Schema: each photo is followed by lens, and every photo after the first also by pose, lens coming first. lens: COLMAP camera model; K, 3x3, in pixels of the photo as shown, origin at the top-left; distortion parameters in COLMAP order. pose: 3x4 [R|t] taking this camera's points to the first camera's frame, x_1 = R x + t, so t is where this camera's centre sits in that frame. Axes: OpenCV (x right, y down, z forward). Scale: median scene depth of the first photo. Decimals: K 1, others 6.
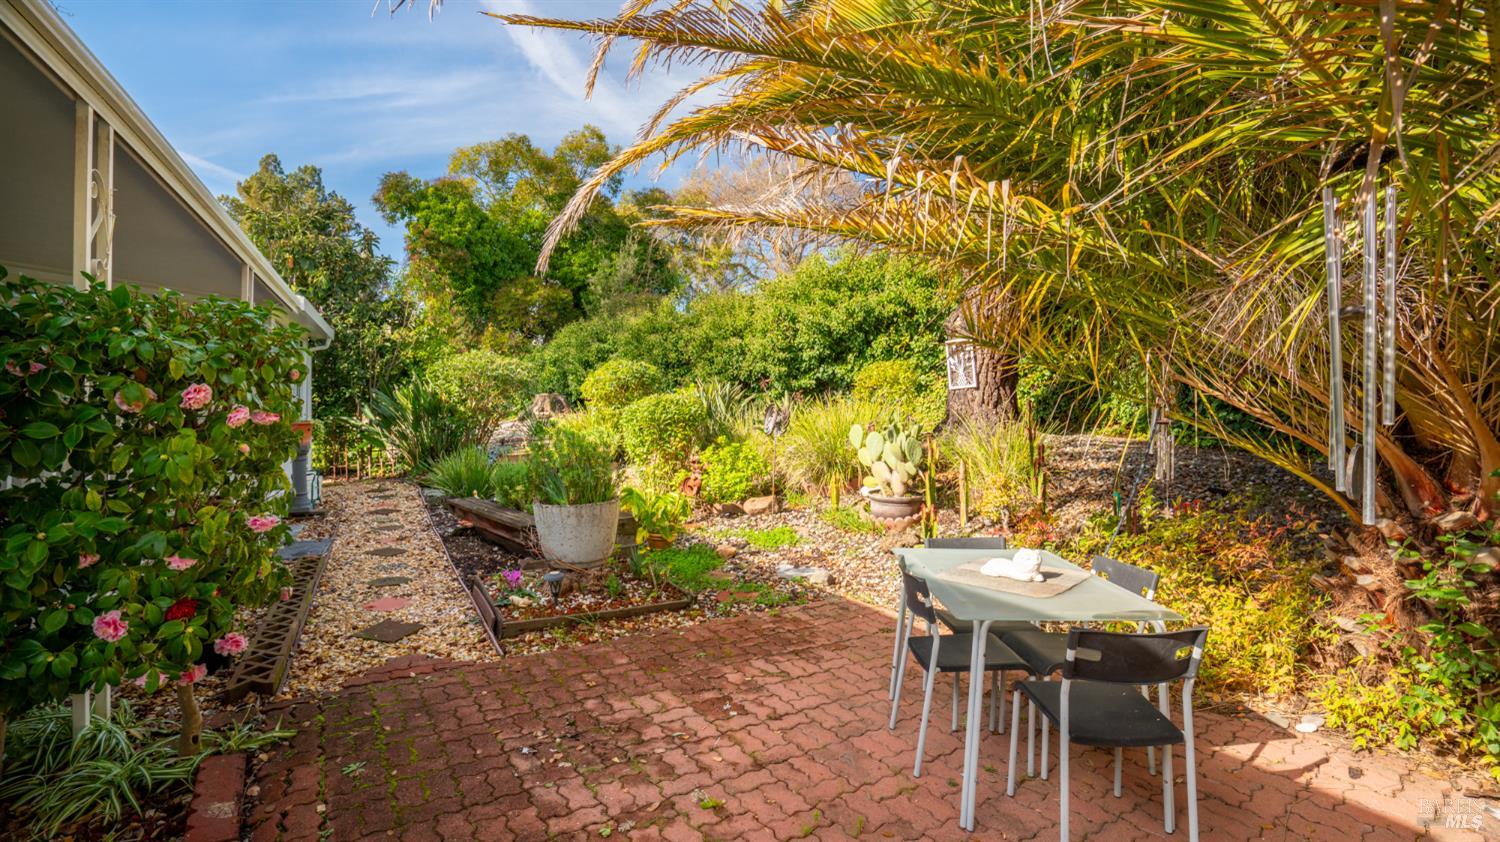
lens RADIAL K [[673.4, 0, 727.5], [0, 673.4, 404.1], [0, 0, 1]] dist [-0.002915, -0.000592]
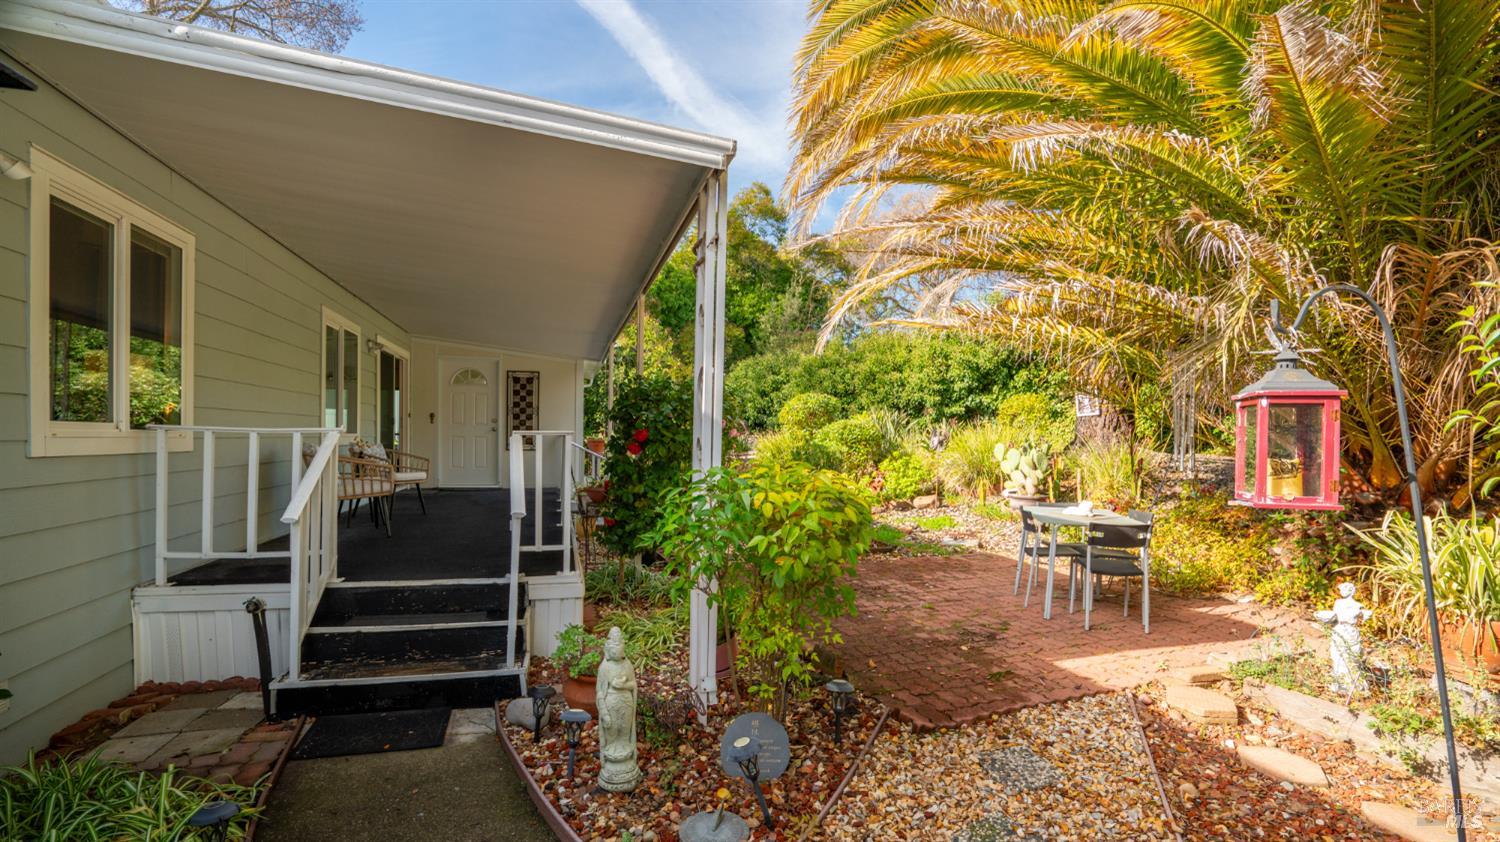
lens RADIAL K [[666.7, 0, 753.9], [0, 666.7, 448.8], [0, 0, 1]] dist [-0.024831, 0.000341]
pose [[0.986081, 0.005879, -0.166163, -0.049273], [-0.000391, 0.999454, 0.033038, -0.001509], [0.166267, -0.032513, 0.985545, -0.267364]]
